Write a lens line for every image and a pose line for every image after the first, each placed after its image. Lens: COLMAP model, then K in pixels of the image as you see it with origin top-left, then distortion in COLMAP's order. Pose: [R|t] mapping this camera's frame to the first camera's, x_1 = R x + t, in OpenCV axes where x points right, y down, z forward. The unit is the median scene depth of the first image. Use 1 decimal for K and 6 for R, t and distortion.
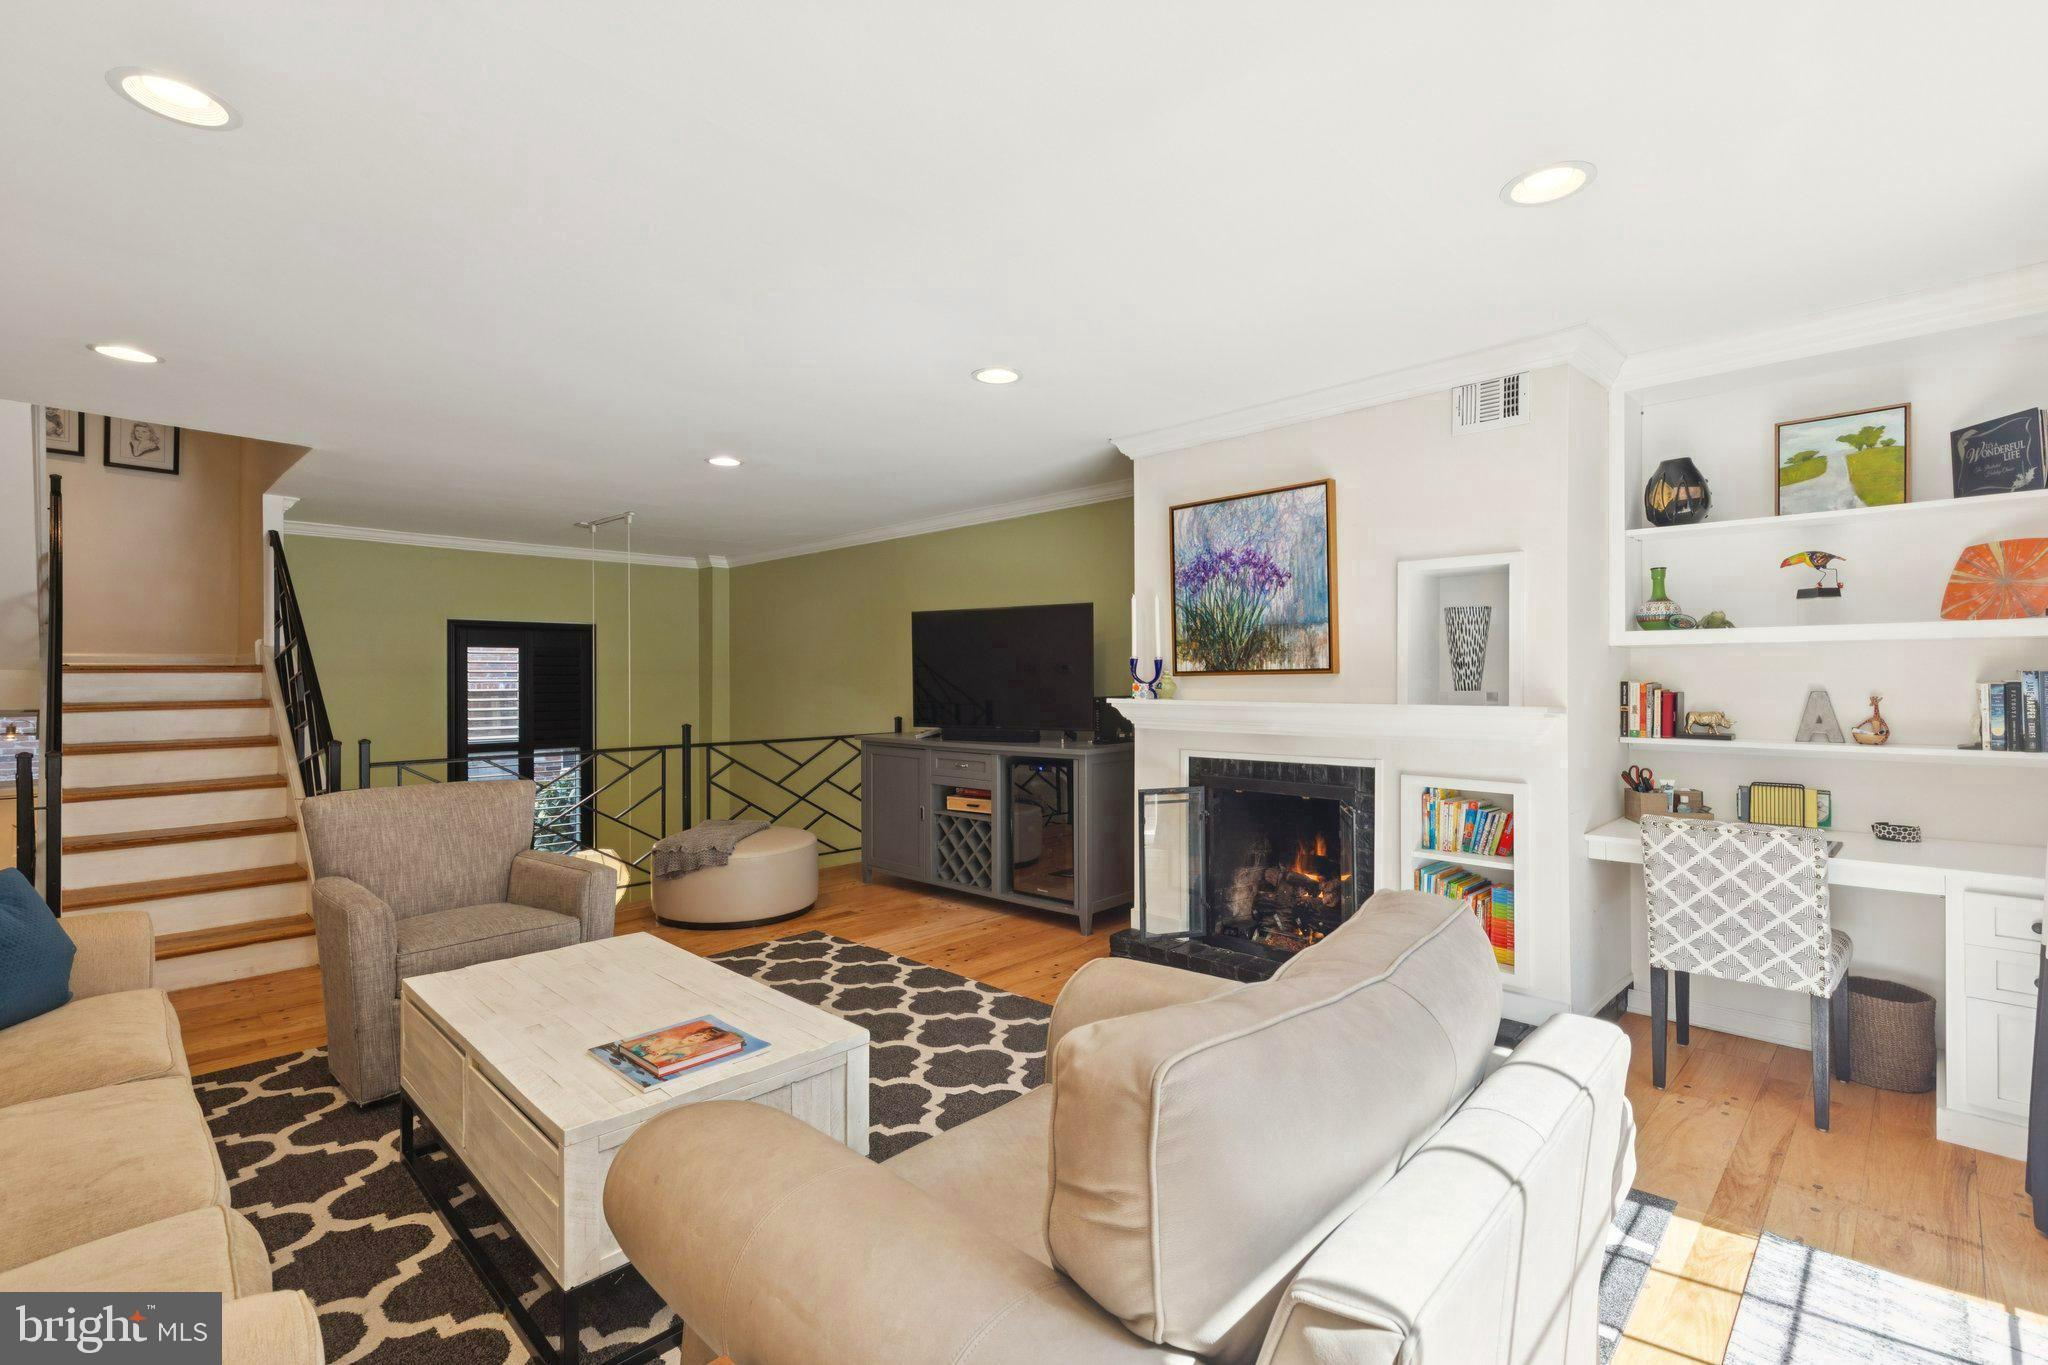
lens RADIAL K [[911.1, 0, 1050.5], [0, 911.1, 674.5], [0, 0, 1]] dist [0.001215, 0.000051]
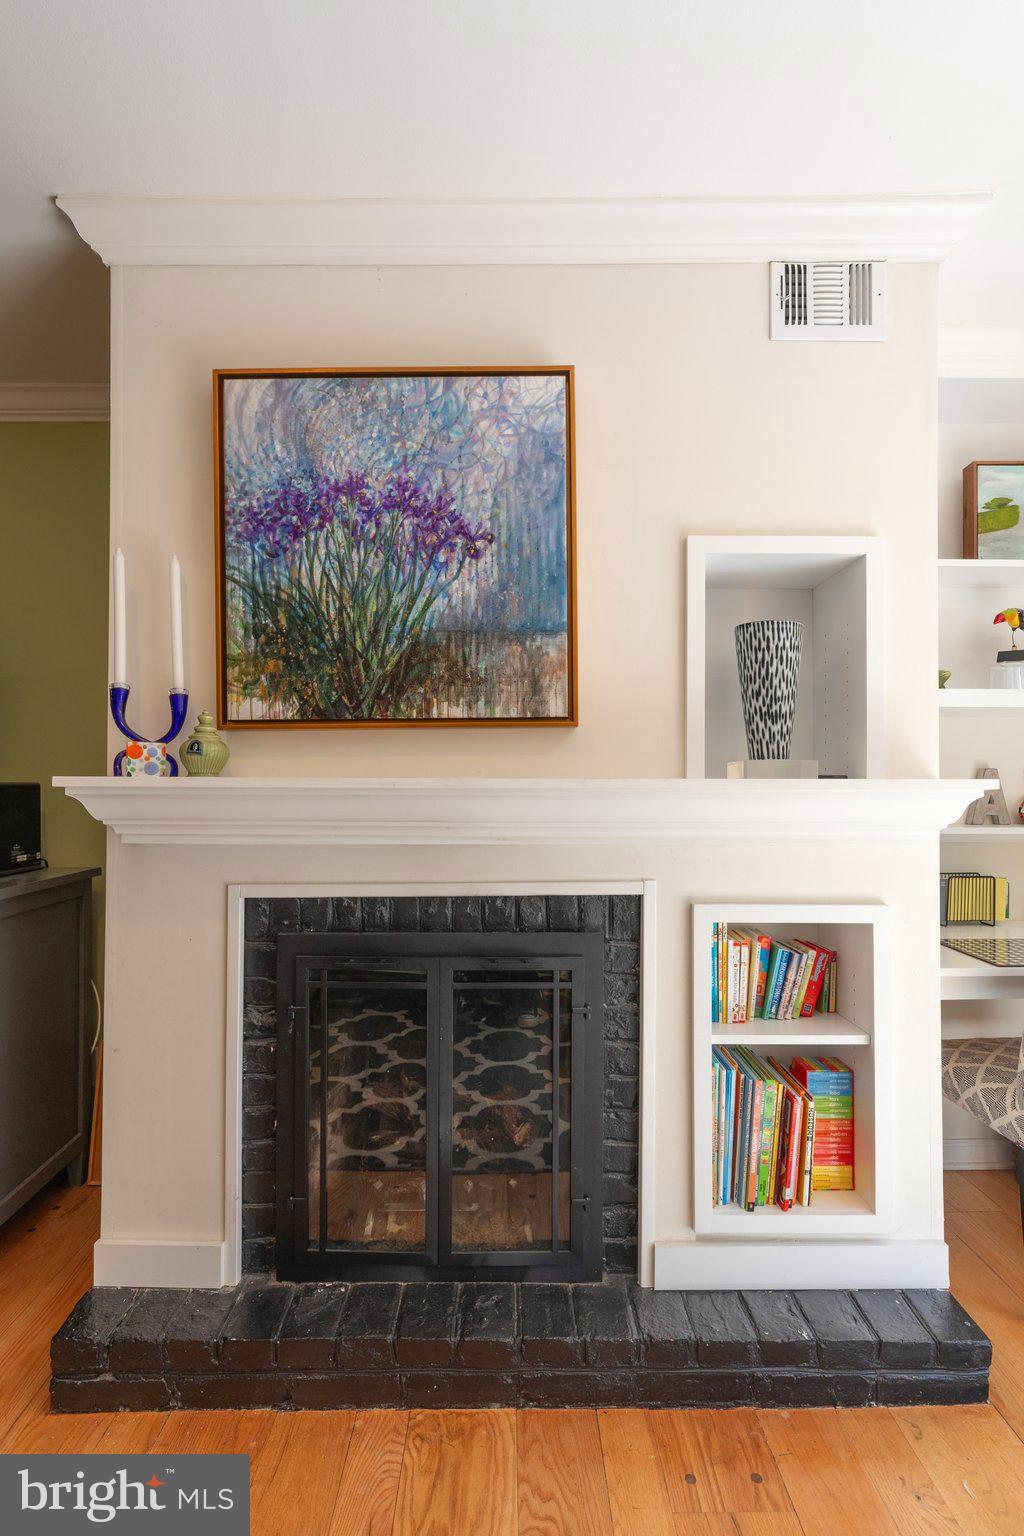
lens RADIAL K [[784.1, 0, 503.8], [0, 784.1, 774.9], [0, 0, 1]] dist [-0.002613, -0.000229]
pose [[0.730579, 0.012996, 0.682704, -0.036145], [-0.005071, 0.999895, -0.013608, 0.032169], [-0.682809, 0.006480, 0.730568, 0.649125]]
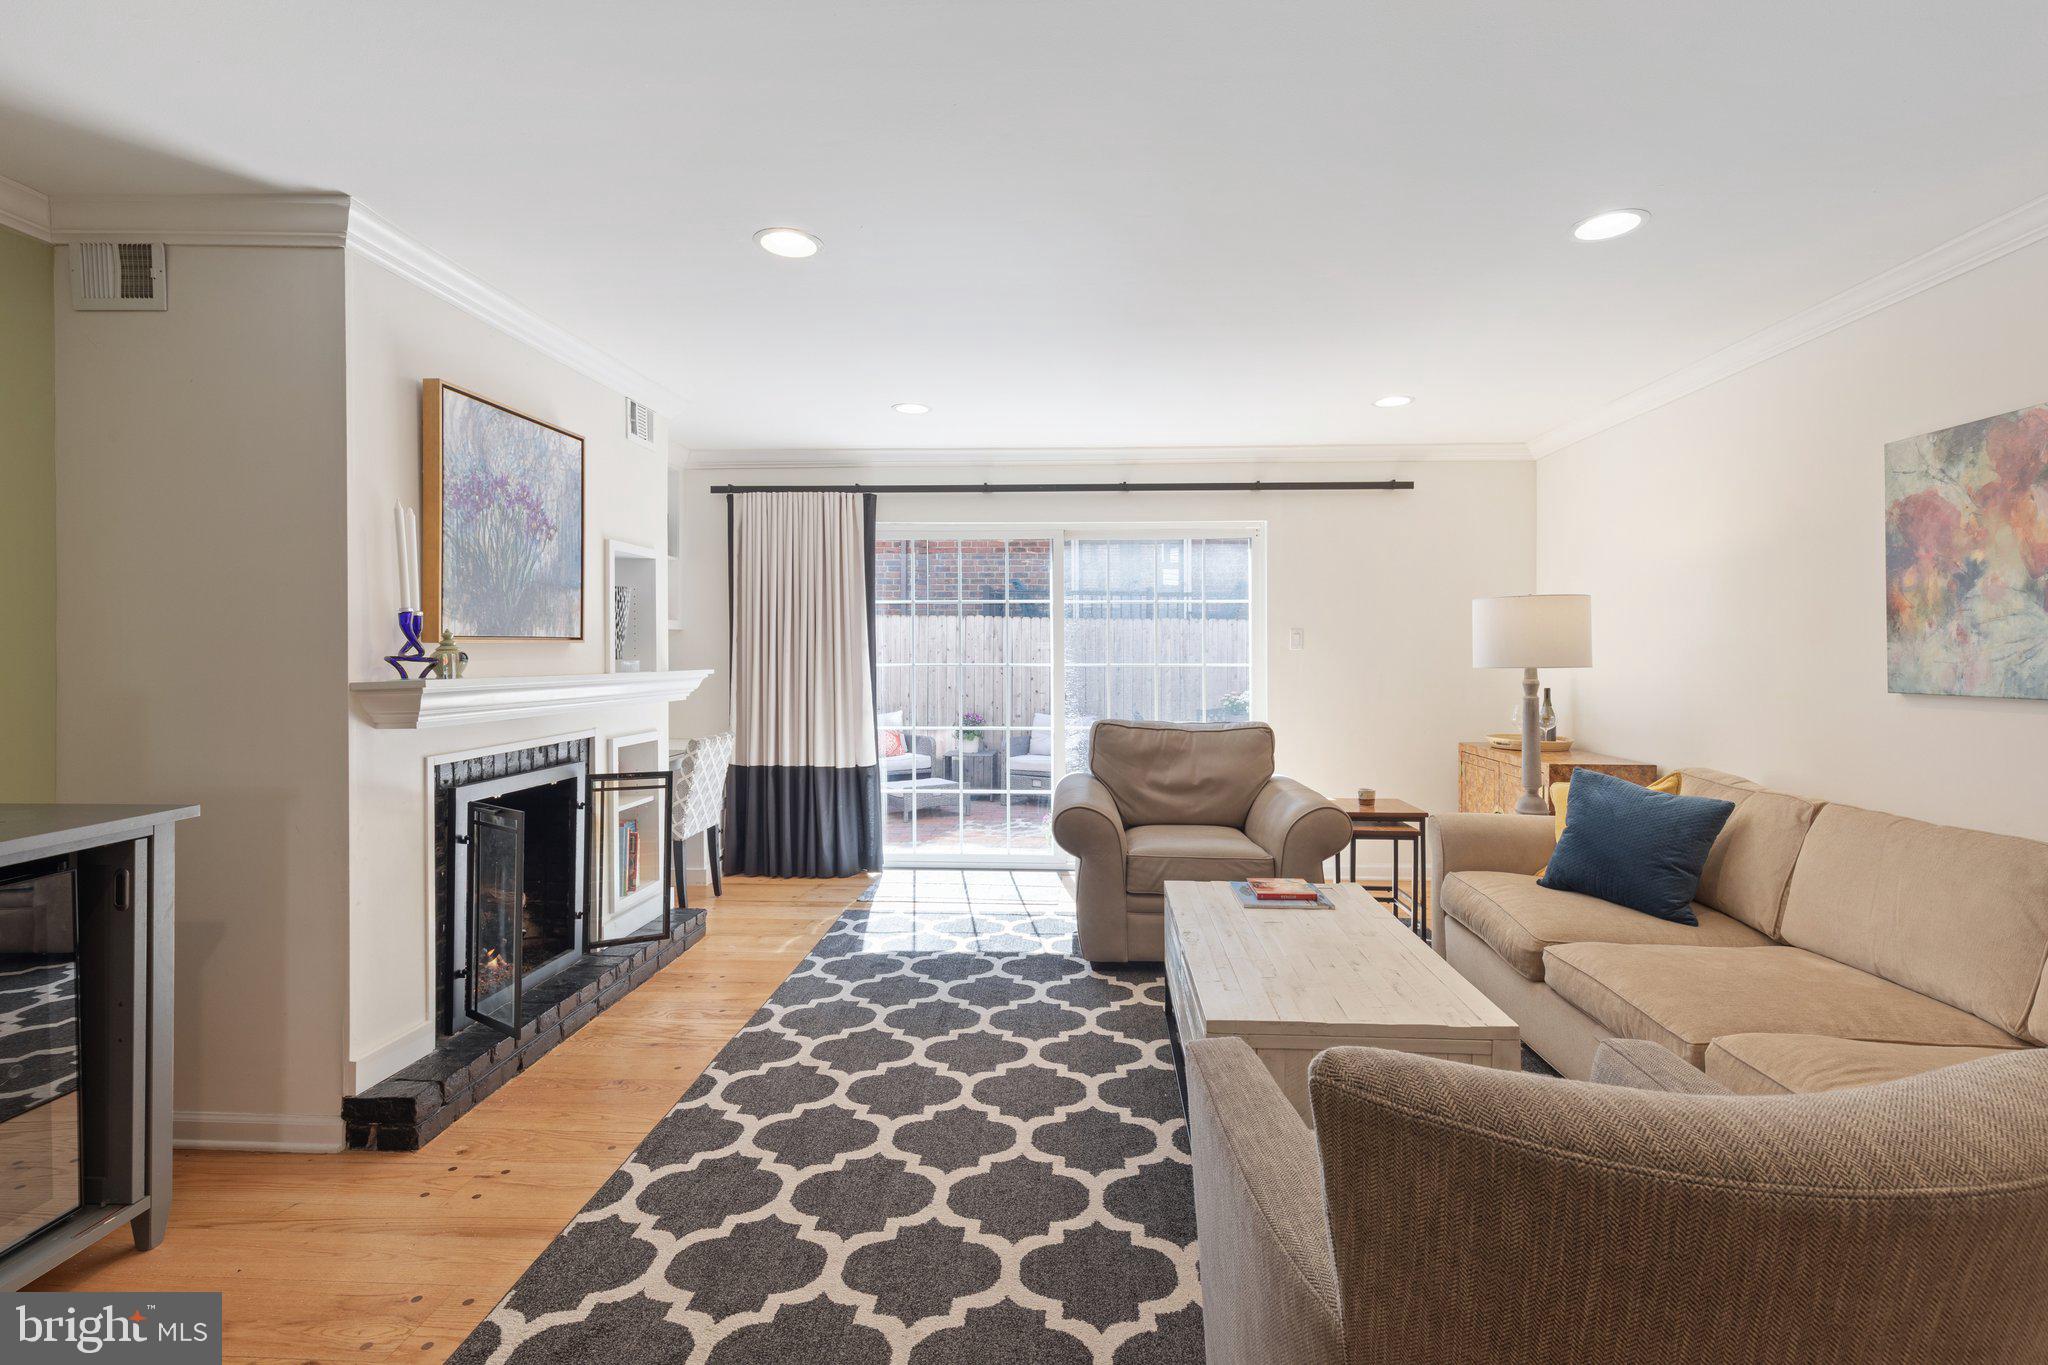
lens RADIAL K [[908.4, 0, 1024.6], [0, 908.4, 660.4], [0, 0, 1]] dist [0.000368, -0.000283]
pose [[-0.623691, -0.003899, 0.781662, -0.672592], [-0.001780, 0.999992, 0.003568, 0.011966], [-0.781669, 0.000834, -0.623693, 1.157759]]
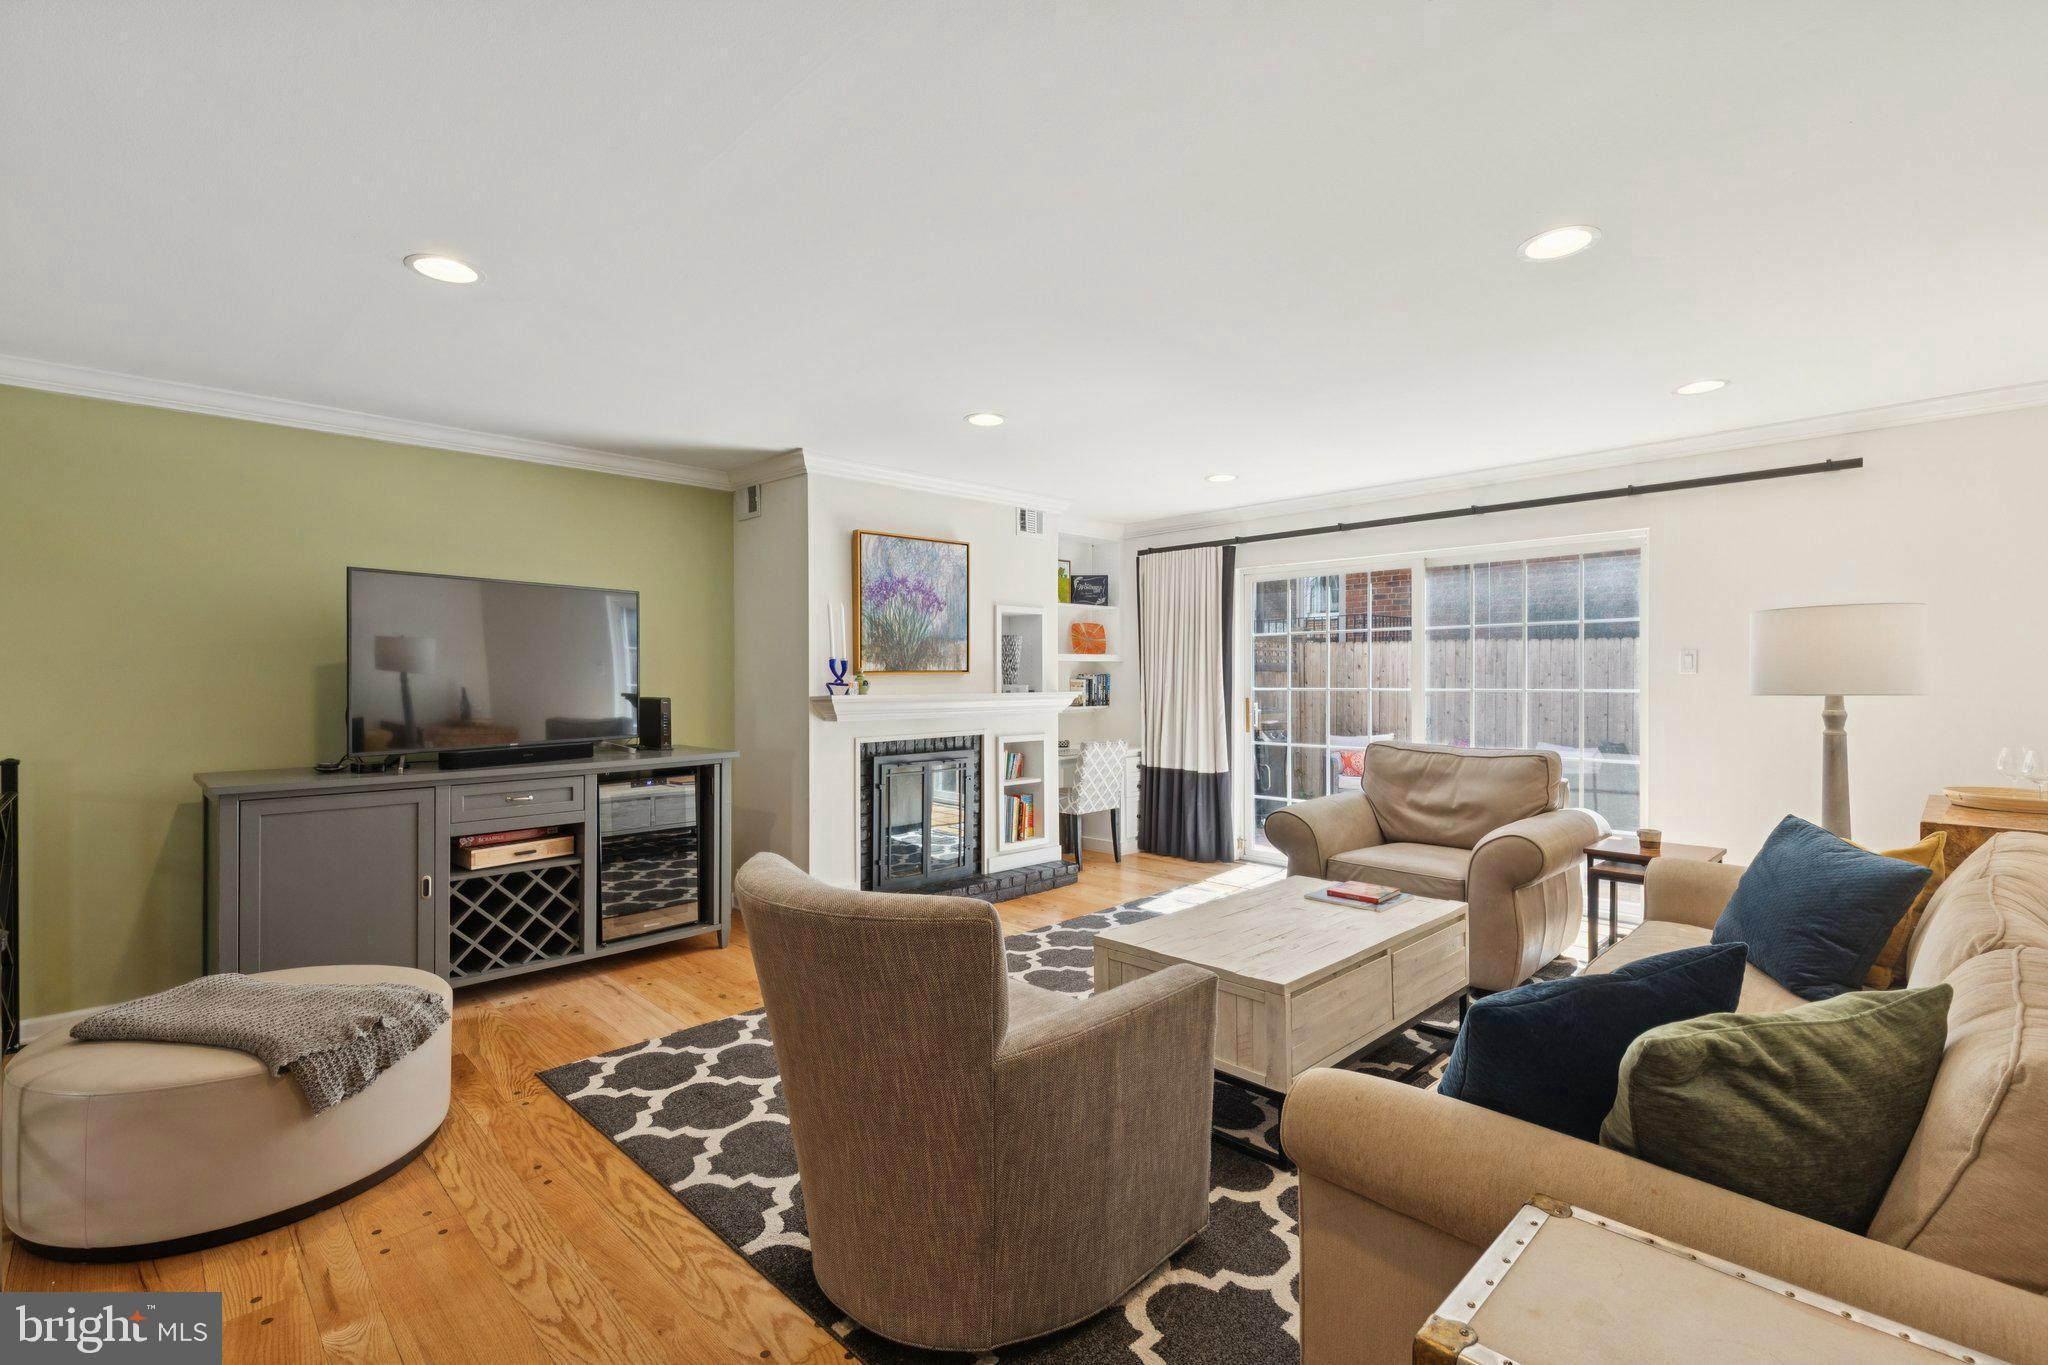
lens RADIAL K [[875.6, 0, 1024.0], [0, 875.6, 682.5], [0, 0, 1]] dist [0.001230, -0.000102]
pose [[0.061674, -0.002026, 0.998094, -1.046791], [-0.000327, 0.999998, 0.002050, 0.009552], [-0.998096, -0.000453, 0.061673, 0.773700]]
